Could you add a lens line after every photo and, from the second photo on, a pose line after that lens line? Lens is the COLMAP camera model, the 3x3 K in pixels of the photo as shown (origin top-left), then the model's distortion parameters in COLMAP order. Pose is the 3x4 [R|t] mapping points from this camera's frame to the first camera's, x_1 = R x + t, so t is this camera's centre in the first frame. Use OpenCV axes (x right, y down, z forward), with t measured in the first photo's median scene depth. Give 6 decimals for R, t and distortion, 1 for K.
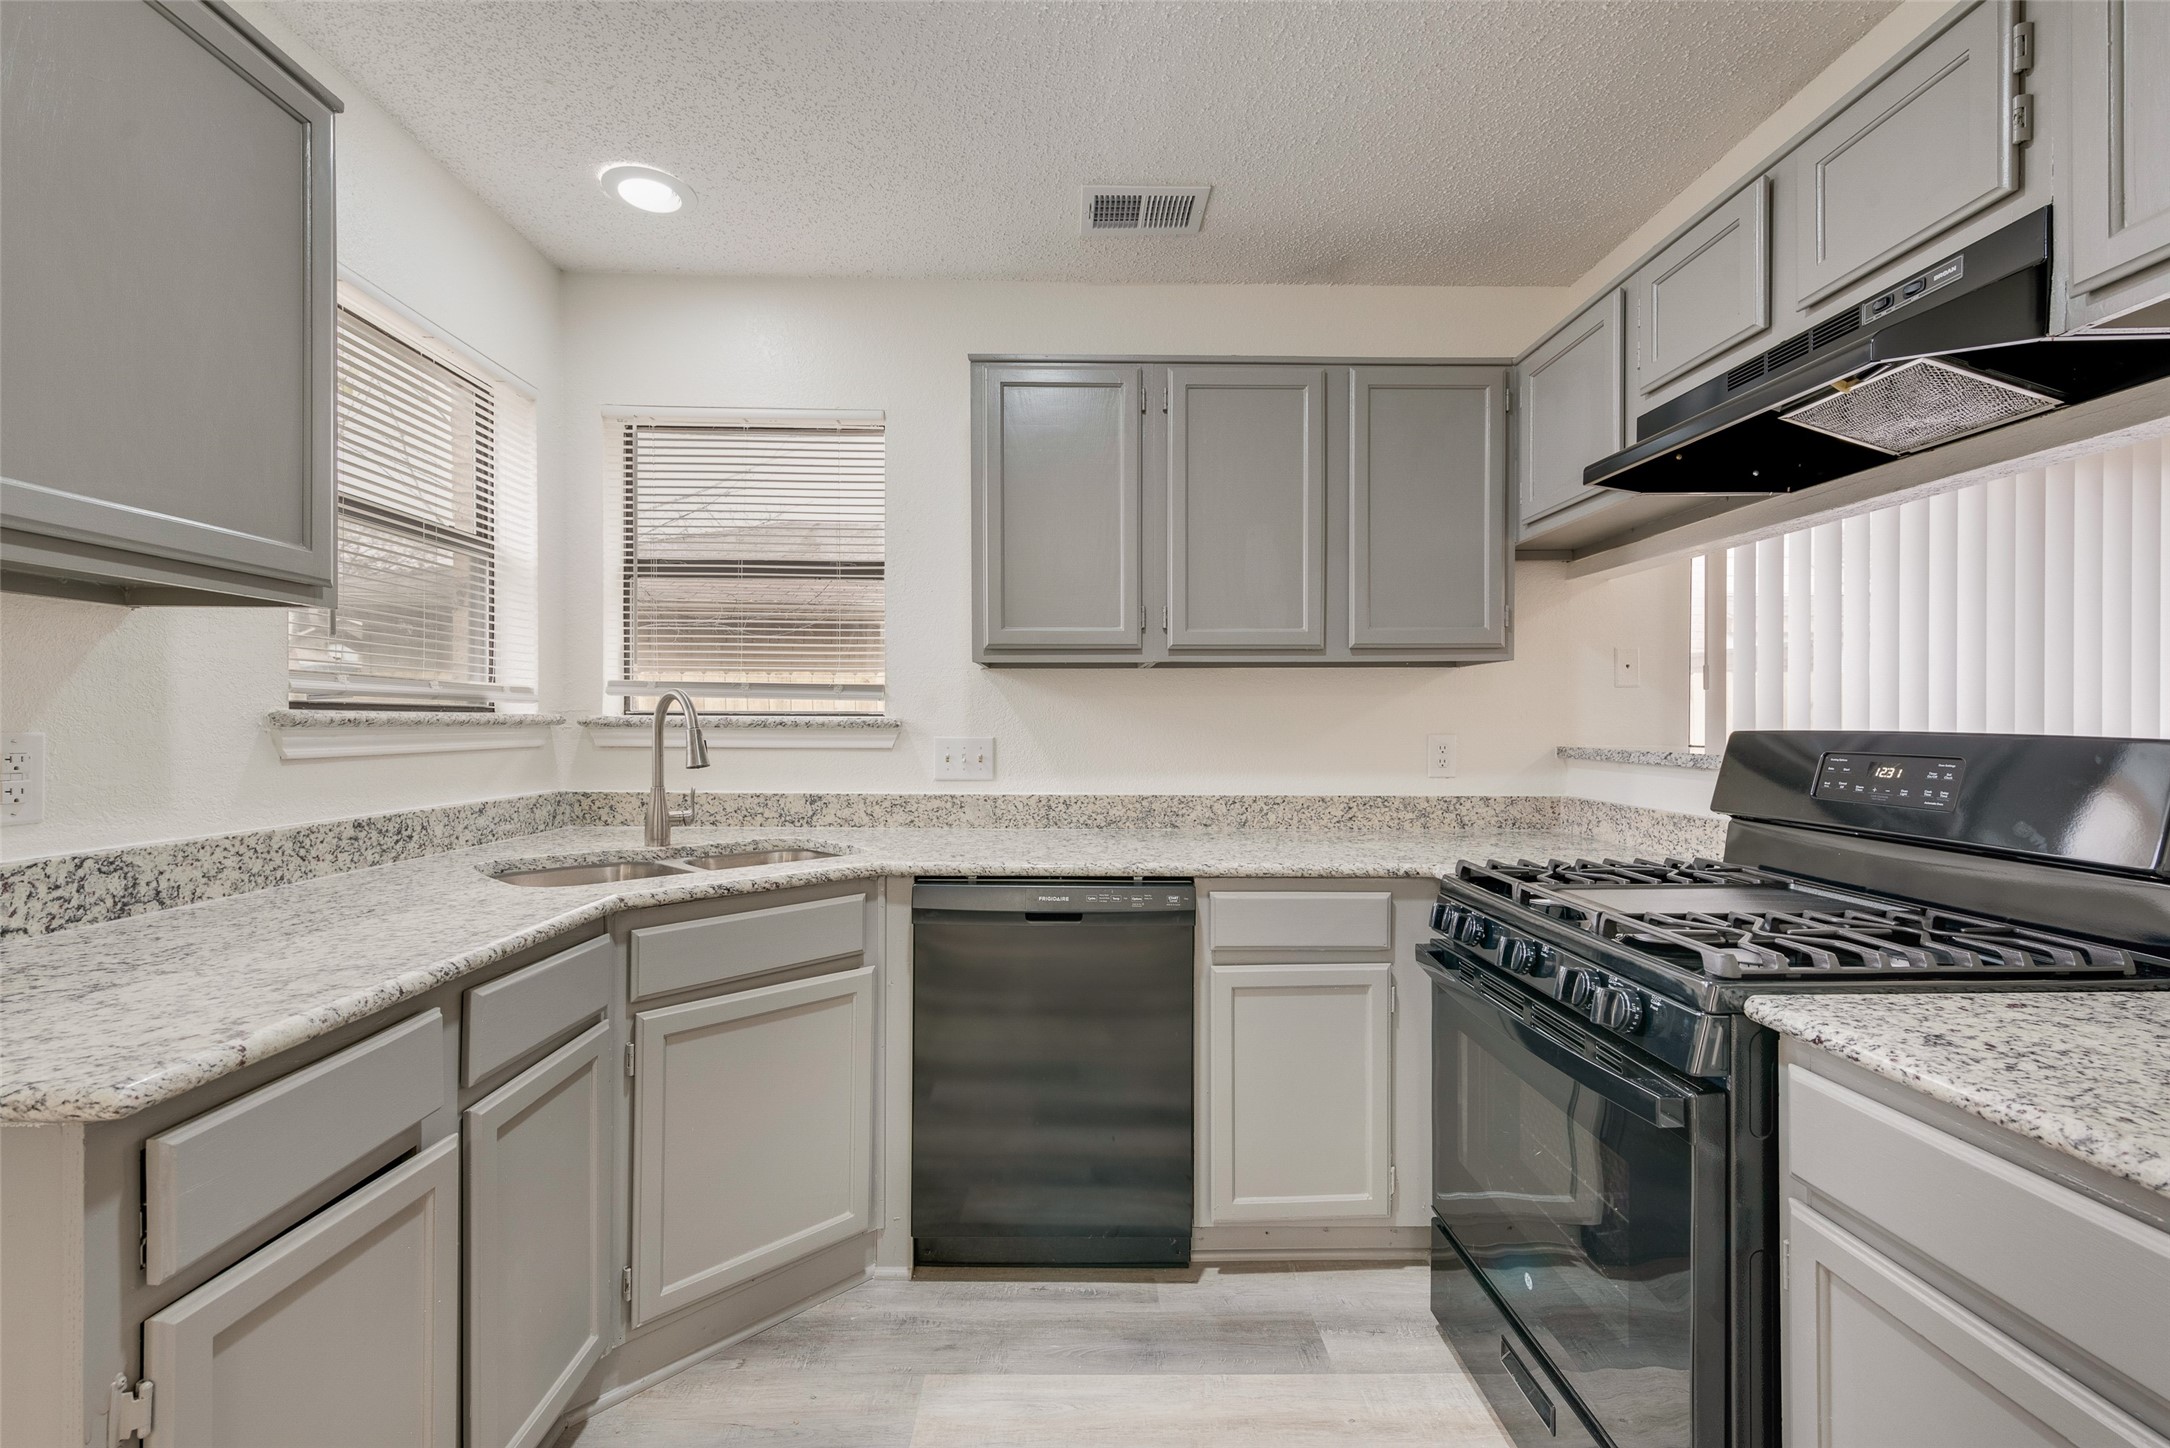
lens RADIAL K [[872.5, 0, 1076.6], [0, 872.5, 730.0], [0, 0, 1]] dist [0.013385, -0.003534]
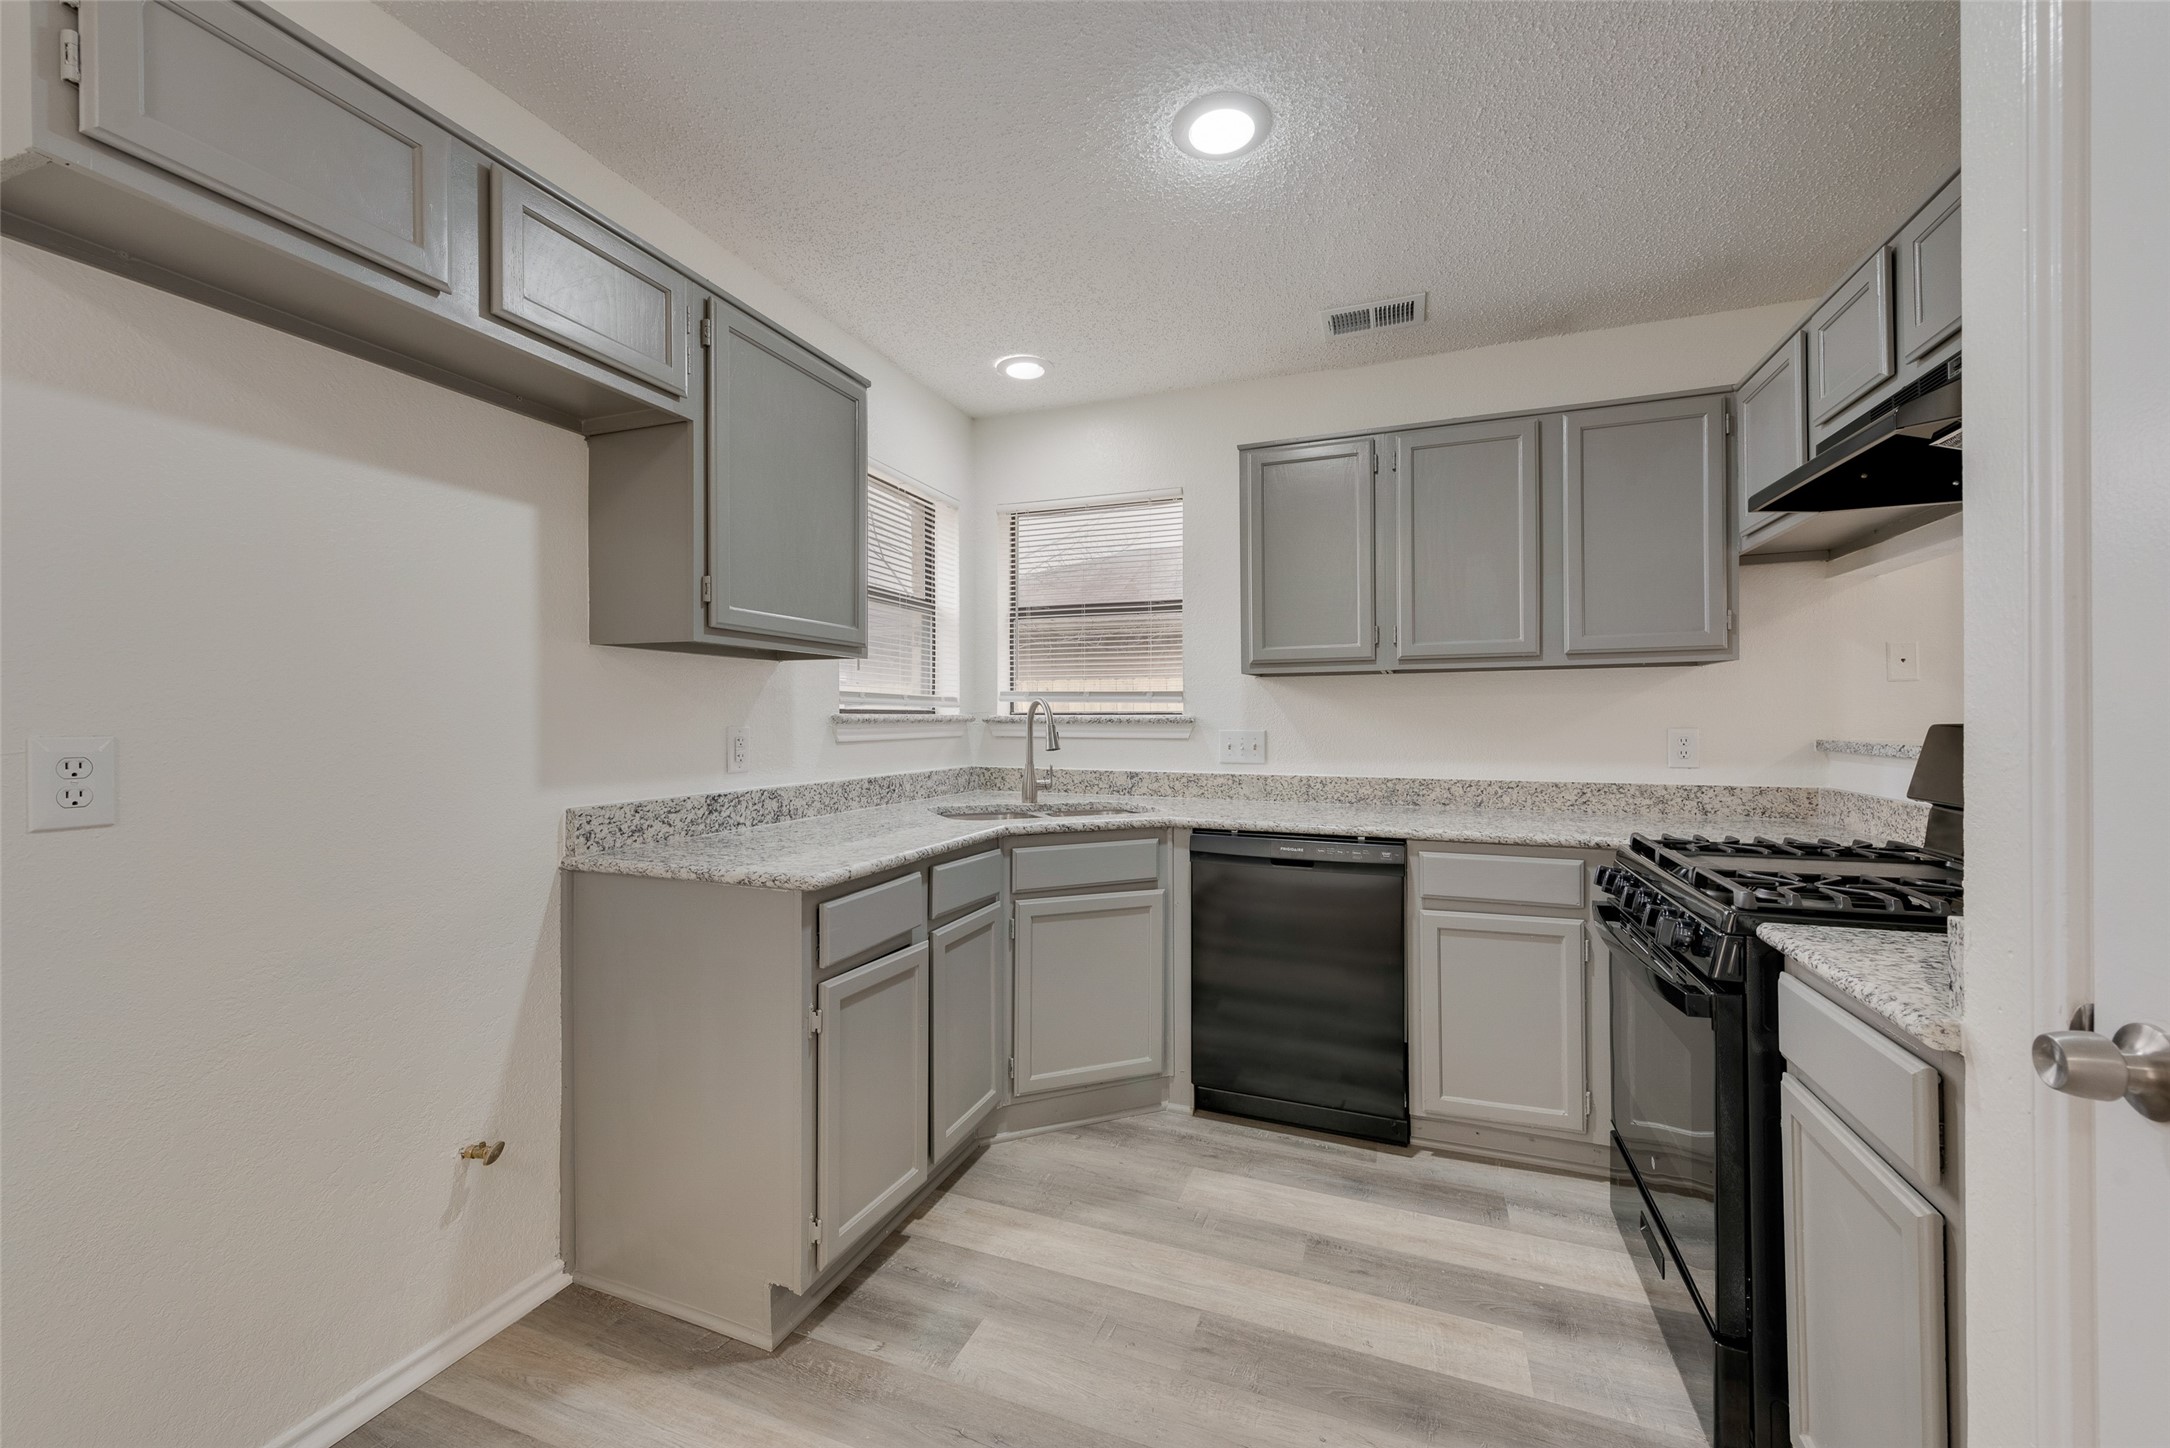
lens RADIAL K [[854.3, 0, 1123.2], [0, 854.3, 726.1], [0, 0, 1]] dist [0.002562, -0.000113]
pose [[0.938569, -0.001653, -0.345088, 0.177529], [0.001648, 0.999999, -0.000310, 0.002298], [0.345088, -0.000277, 0.938570, -0.318628]]
